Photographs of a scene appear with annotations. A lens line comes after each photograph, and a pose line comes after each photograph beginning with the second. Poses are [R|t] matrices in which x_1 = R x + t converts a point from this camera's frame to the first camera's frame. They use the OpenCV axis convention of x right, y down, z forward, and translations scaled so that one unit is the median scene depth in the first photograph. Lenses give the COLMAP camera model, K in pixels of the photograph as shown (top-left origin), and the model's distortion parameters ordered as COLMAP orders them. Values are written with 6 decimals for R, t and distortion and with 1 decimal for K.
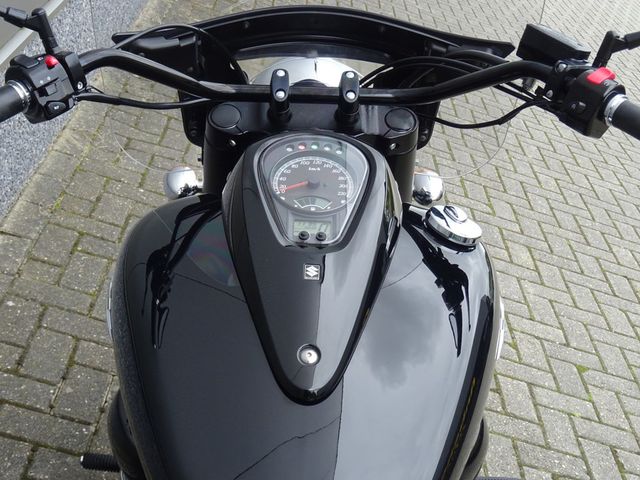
lens RADIAL K [[1051.6, 0, 320.2], [0, 1051.6, 240.2], [0, 0, 1]] dist [0.023150, 0.000000]
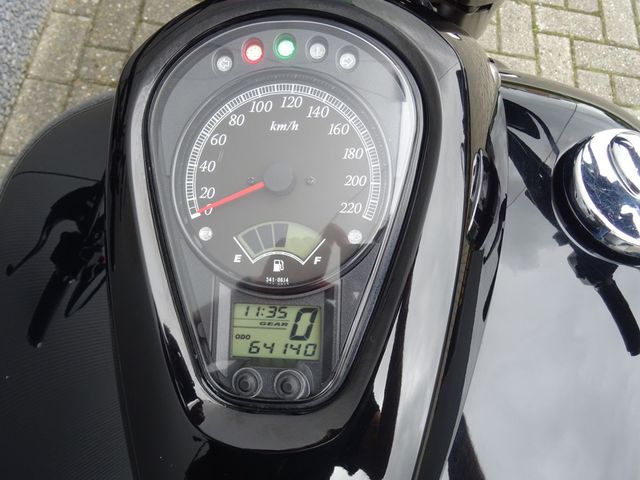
lens RADIAL K [[629.3, 0, 319.7], [0, 629.3, 237.1], [0, 0, 1]] dist [0.006727, 0.000000]
pose [[0.979783, -0.005780, -0.199979, 0.054730], [0.124718, 0.799225, 0.587949, -0.171663], [0.156430, -0.601004, 0.783788, 0.784663]]
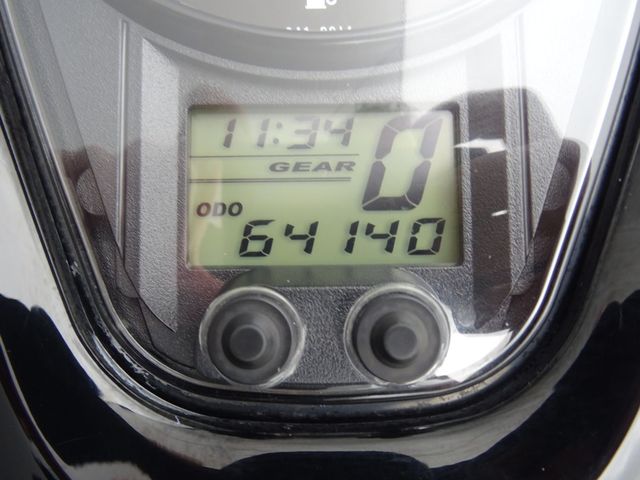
lens RADIAL K [[629.3, 0, 319.9], [0, 629.3, 242.9], [0, 0, 1]] dist [0.006727, 0.000000]
pose [[0.996167, -0.035492, -0.079950, -0.002023], [0.077185, 0.786713, 0.612475, -0.051086], [0.041160, -0.616298, 0.786437, 0.878299]]
